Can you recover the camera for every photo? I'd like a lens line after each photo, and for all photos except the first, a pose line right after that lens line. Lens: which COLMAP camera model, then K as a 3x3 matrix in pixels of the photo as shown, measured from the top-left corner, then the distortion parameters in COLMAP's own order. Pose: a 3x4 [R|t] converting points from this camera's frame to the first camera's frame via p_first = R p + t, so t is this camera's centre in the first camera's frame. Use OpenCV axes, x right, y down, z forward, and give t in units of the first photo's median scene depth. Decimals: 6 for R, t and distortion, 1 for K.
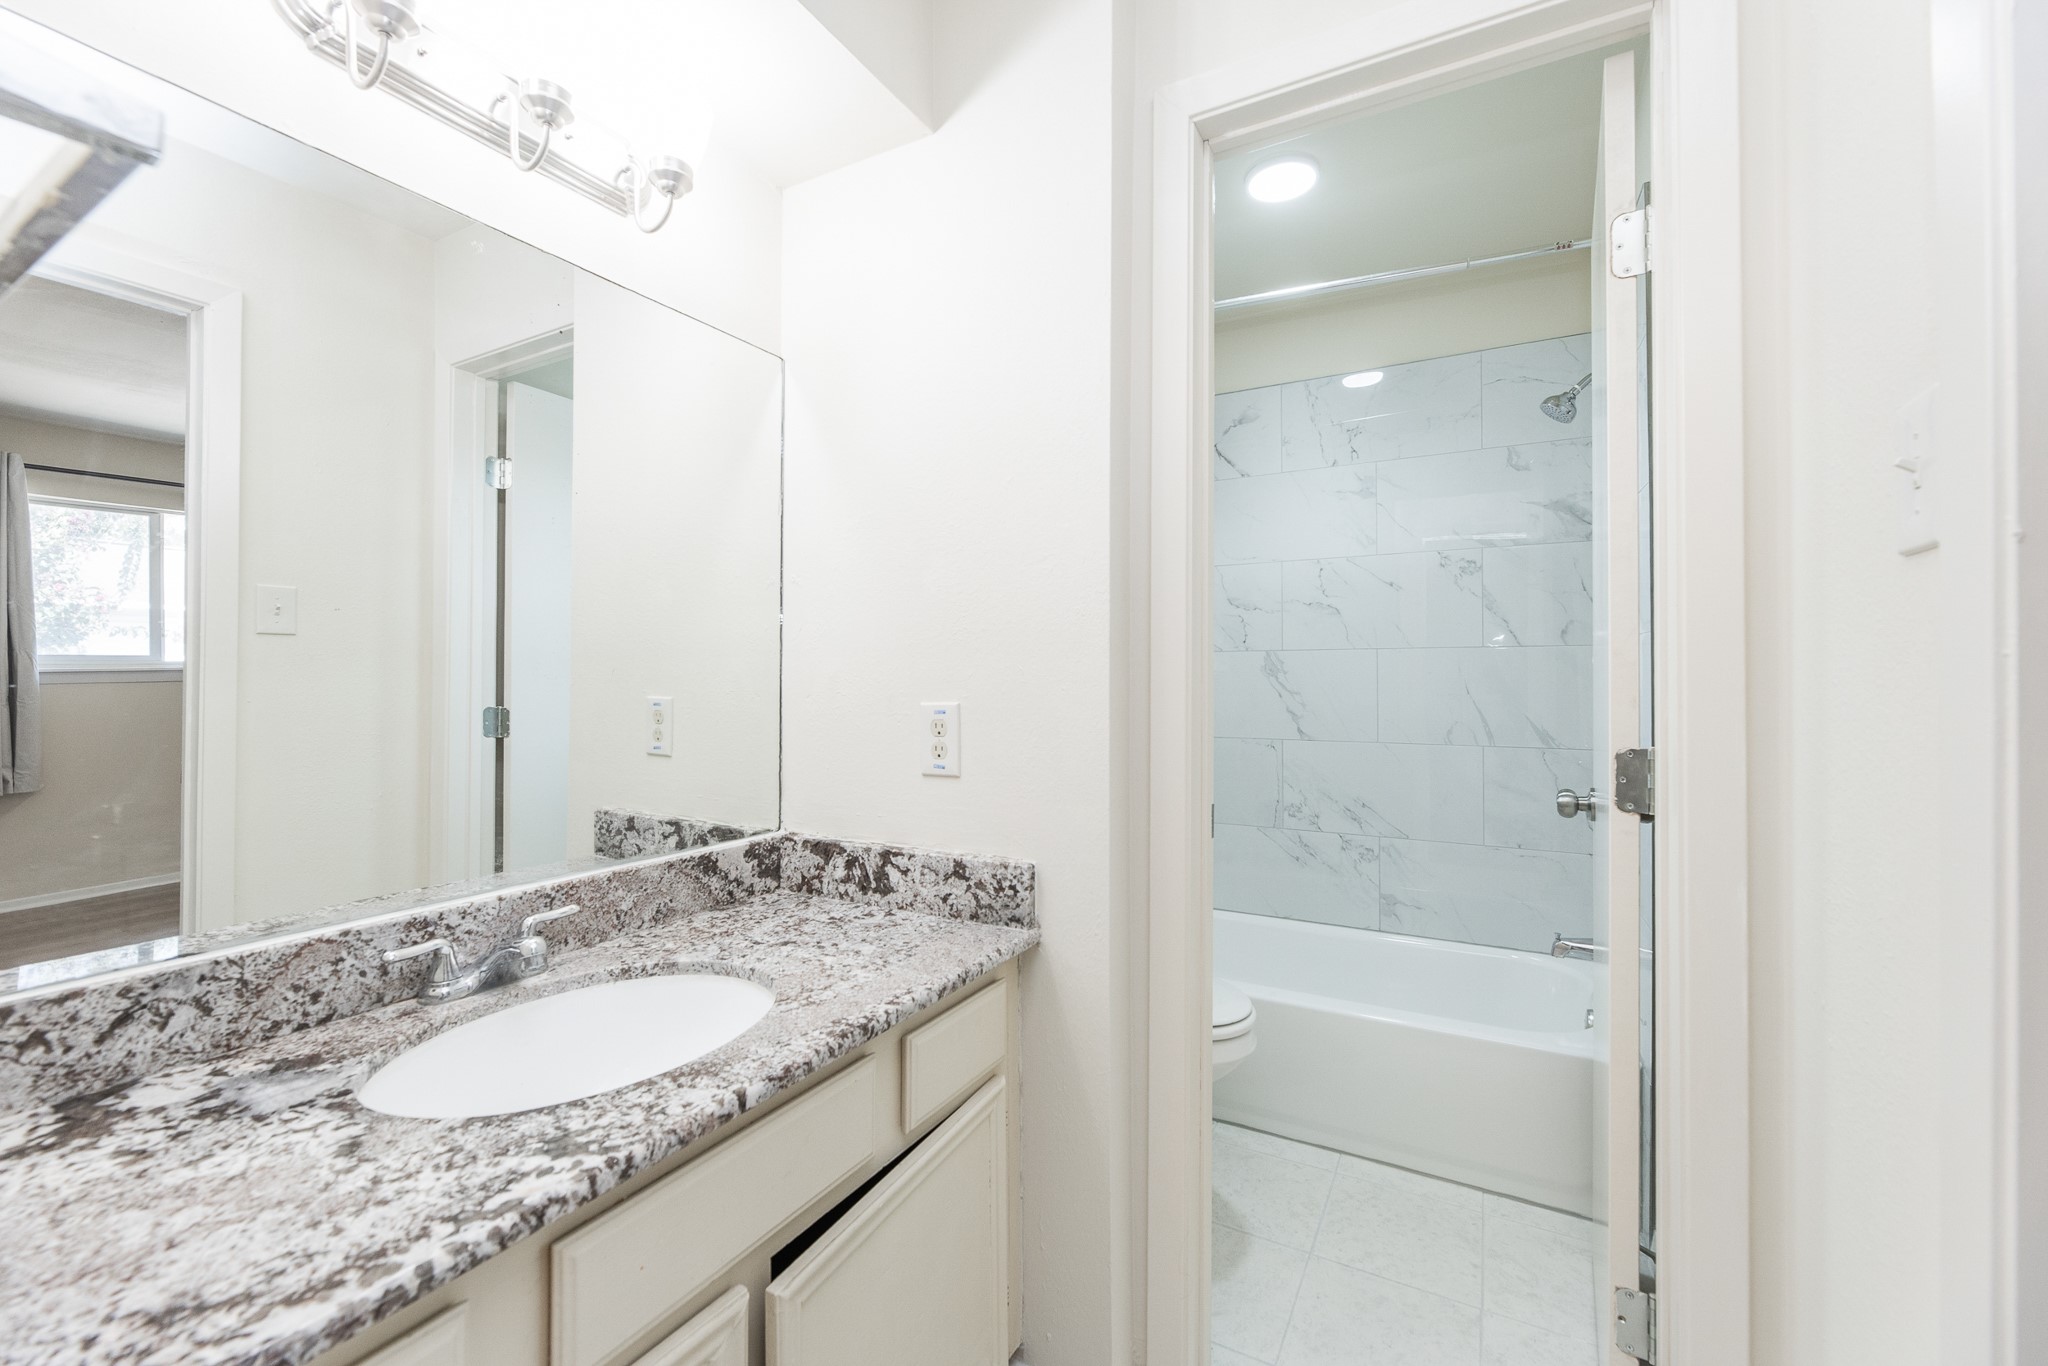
lens RADIAL K [[827.8, 0, 1020.8], [0, 827.8, 666.1], [0, 0, 1]] dist [-0.002845, 0.000335]
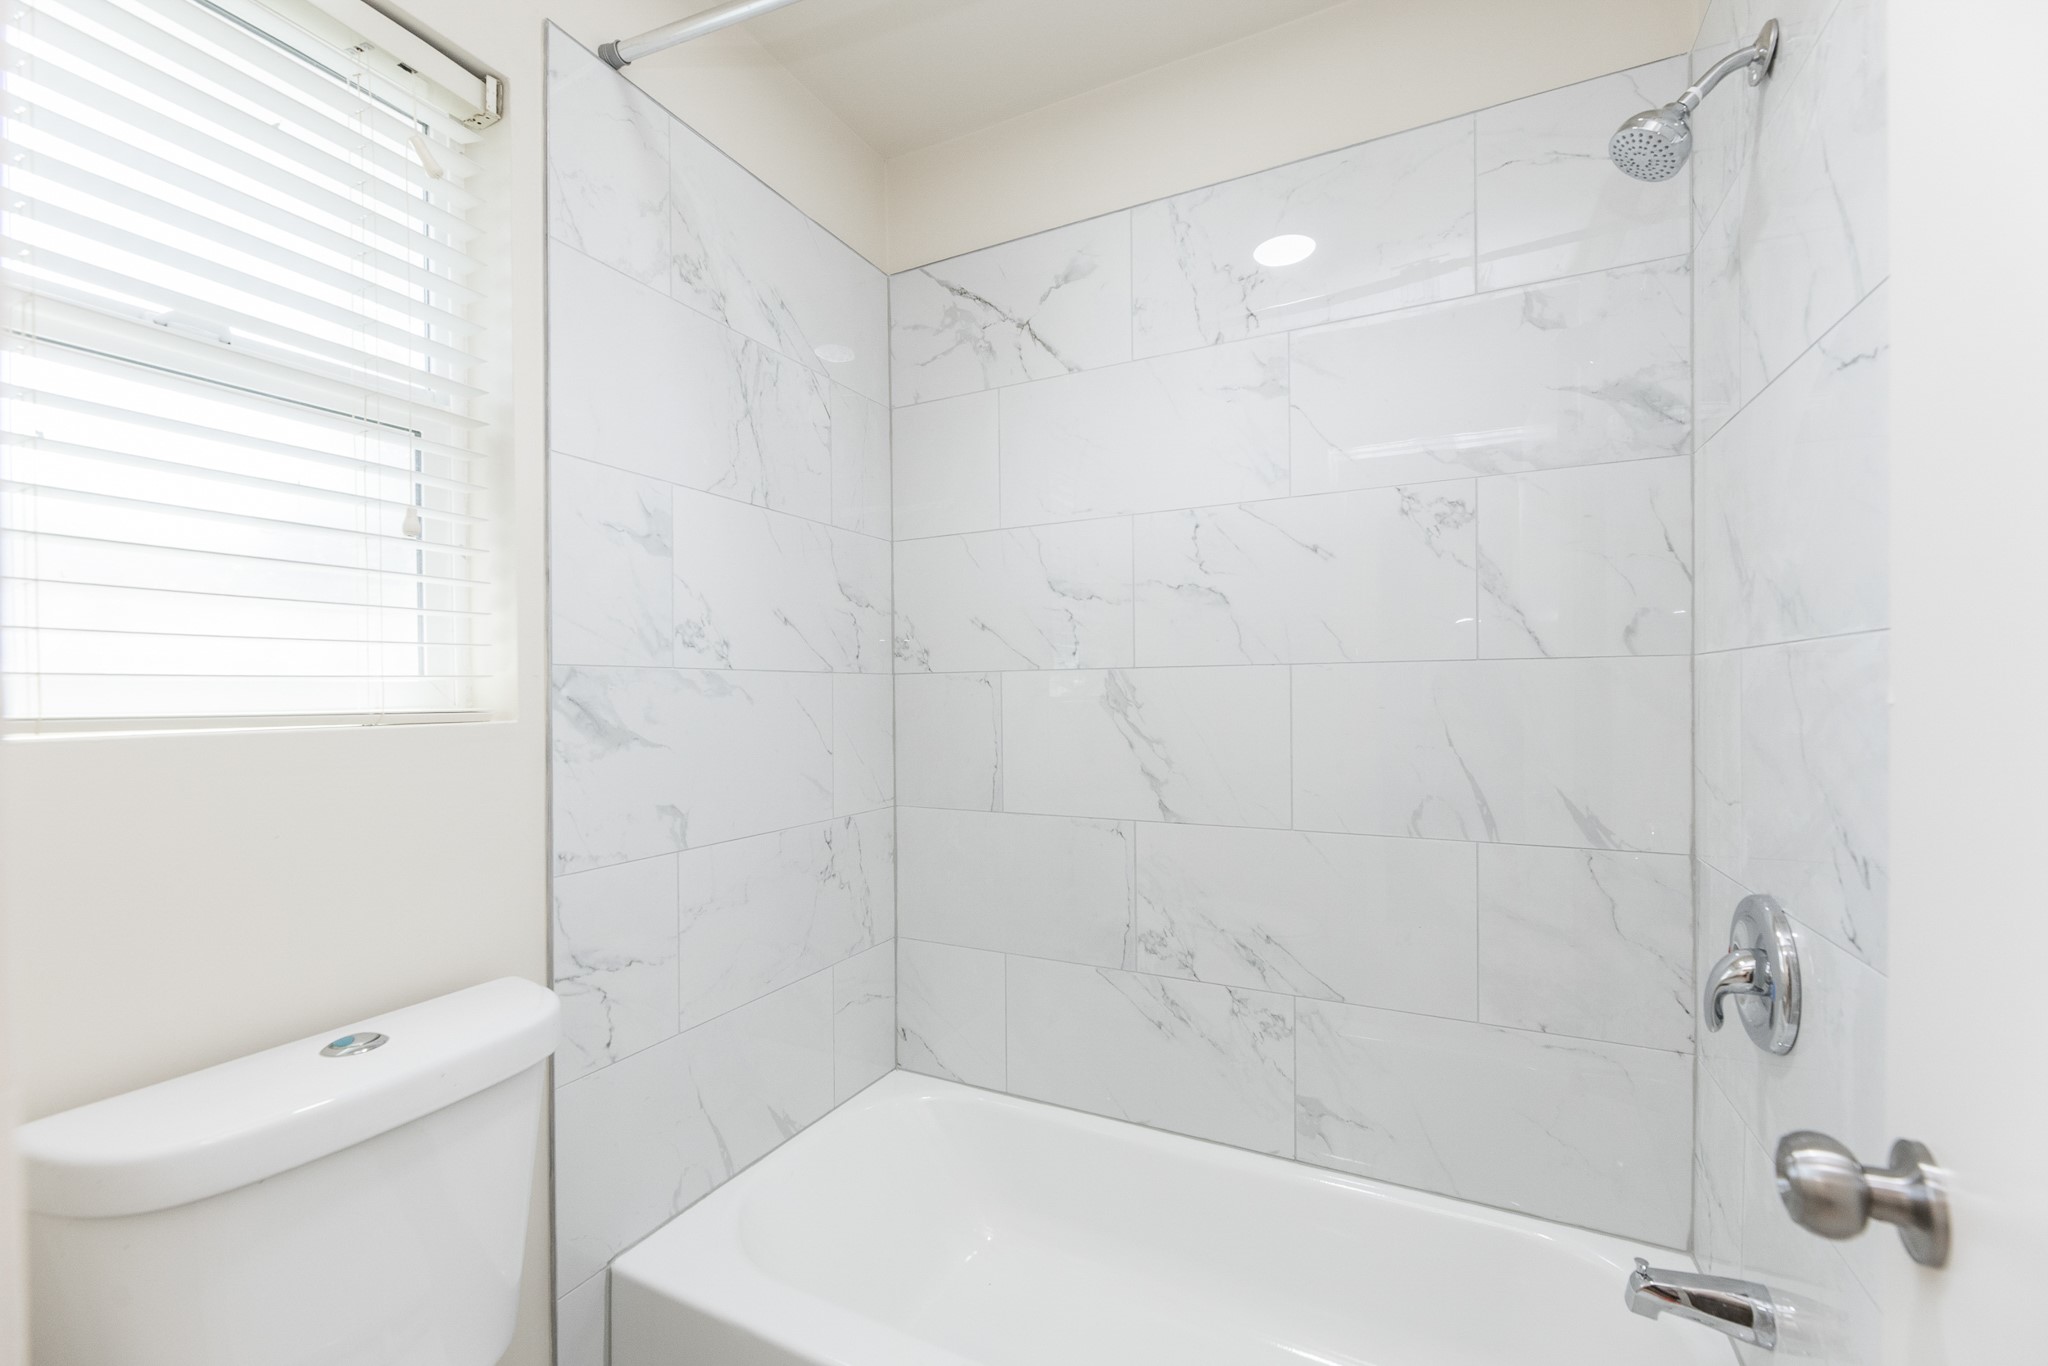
lens RADIAL K [[827.8, 0, 1021.1], [0, 827.8, 696.1], [0, 0, 1]] dist [-0.002845, 0.000335]
pose [[0.999306, -0.003749, 0.037048, 0.224014], [0.003391, 0.999947, 0.009721, -0.005388], [-0.037082, -0.009588, 0.999266, 0.438730]]
